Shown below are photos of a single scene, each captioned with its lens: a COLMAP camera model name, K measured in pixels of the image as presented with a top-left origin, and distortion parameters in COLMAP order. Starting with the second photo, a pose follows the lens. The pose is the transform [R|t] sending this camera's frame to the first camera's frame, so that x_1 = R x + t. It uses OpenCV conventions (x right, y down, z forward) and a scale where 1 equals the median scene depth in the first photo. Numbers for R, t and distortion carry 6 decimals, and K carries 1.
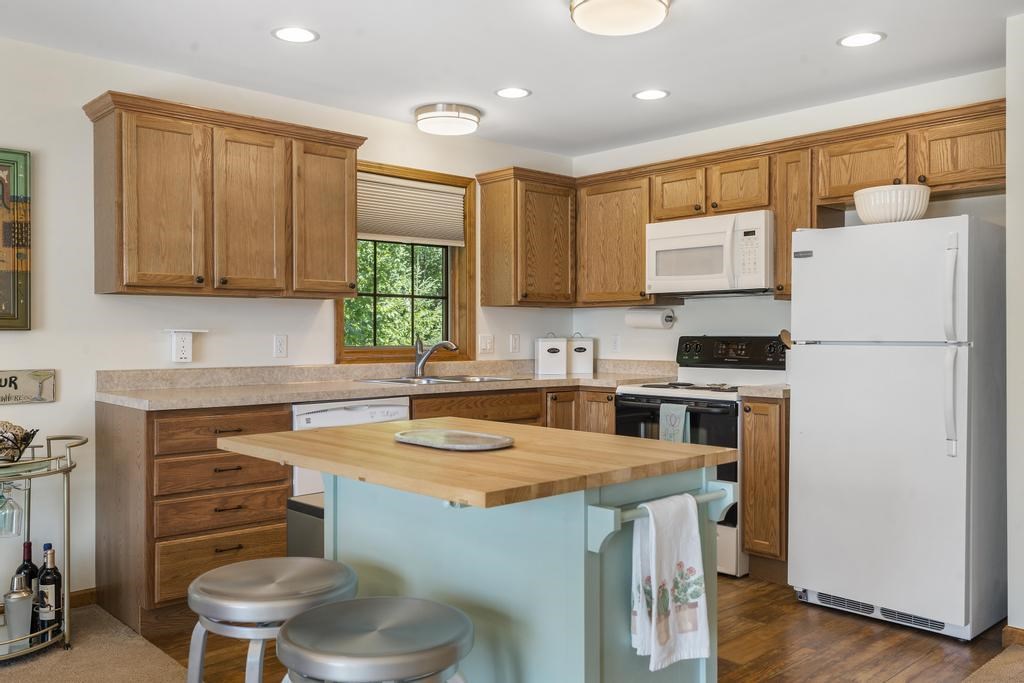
lens RADIAL K [[840.6, 0, 507.6], [0, 840.6, 334.9], [0, 0, 1]] dist [0.000157, 0.001623]
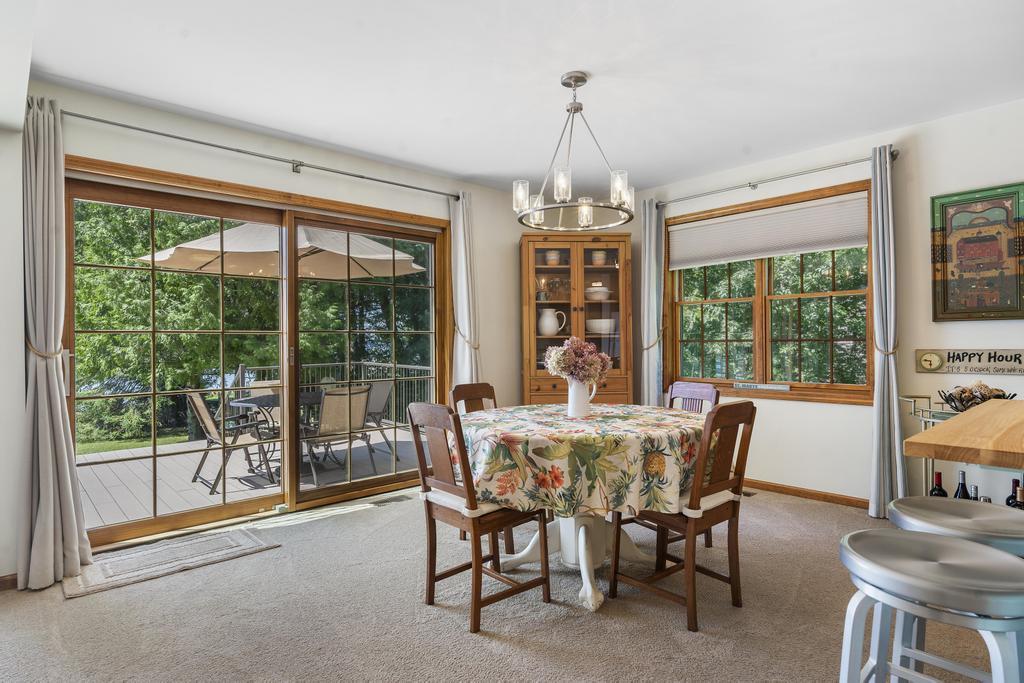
lens RADIAL K [[557.4, 0, 511.2], [0, 557.4, 341.8], [0, 0, 1]] dist [-0.011458, 0.001915]
pose [[-0.007339, -0.000239, -0.999973, 0.257994], [0.008068, 0.999967, -0.000298, 0.021459], [0.999941, -0.008070, -0.007337, 0.186007]]
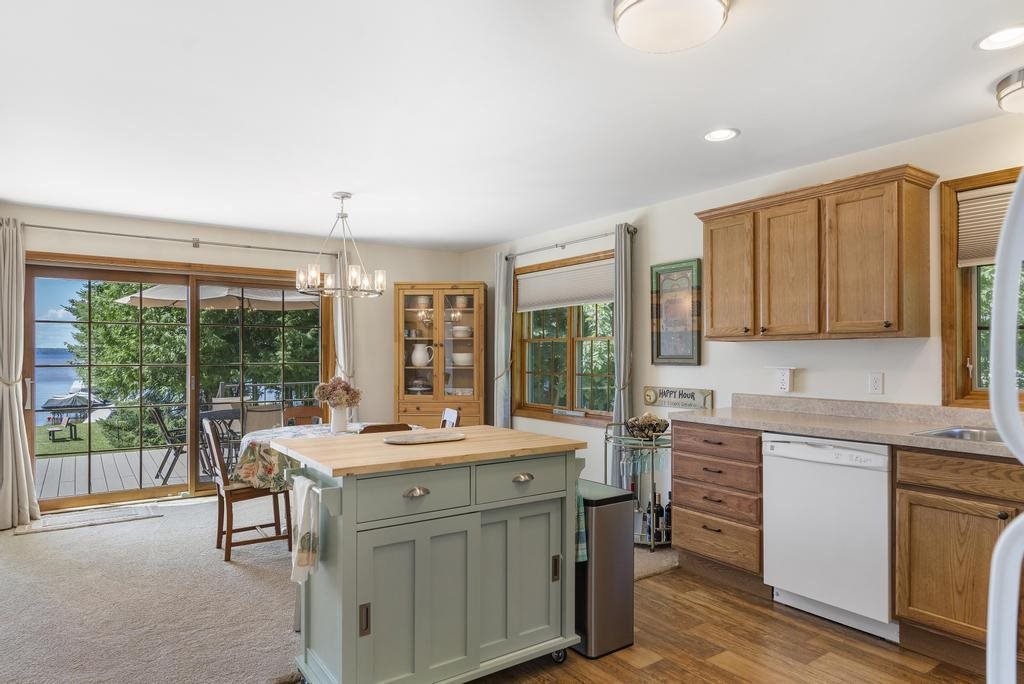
lens RADIAL K [[620.3, 0, 518.5], [0, 620.3, 355.6], [0, 0, 1]] dist [-0.006432, -0.002753]
pose [[-0.131732, 0.004603, -0.991275, 0.624093], [-0.002036, 0.999986, 0.004914, -0.027267], [0.991283, 0.002665, -0.131721, 0.727627]]
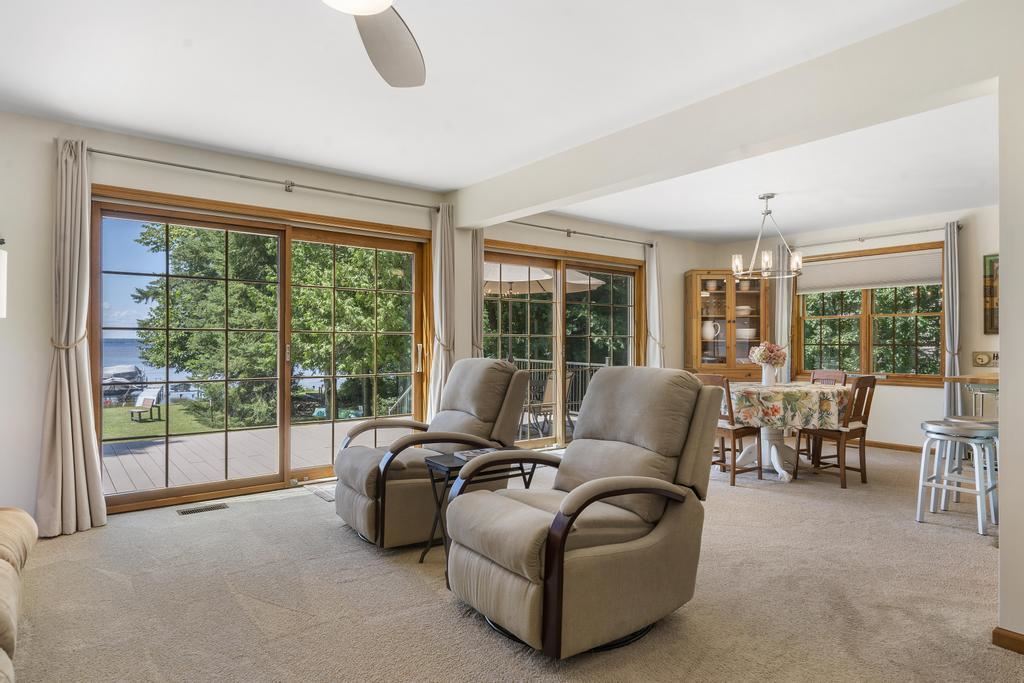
lens RADIAL K [[589.0, 0, 508.2], [0, 589.0, 341.5], [0, 0, 1]] dist [-0.008668, -0.002007]
pose [[-0.087948, -0.002878, -0.996121, 0.915728], [-0.004244, 0.999988, -0.002515, 0.021593], [0.996116, 0.004006, -0.087959, -0.196142]]
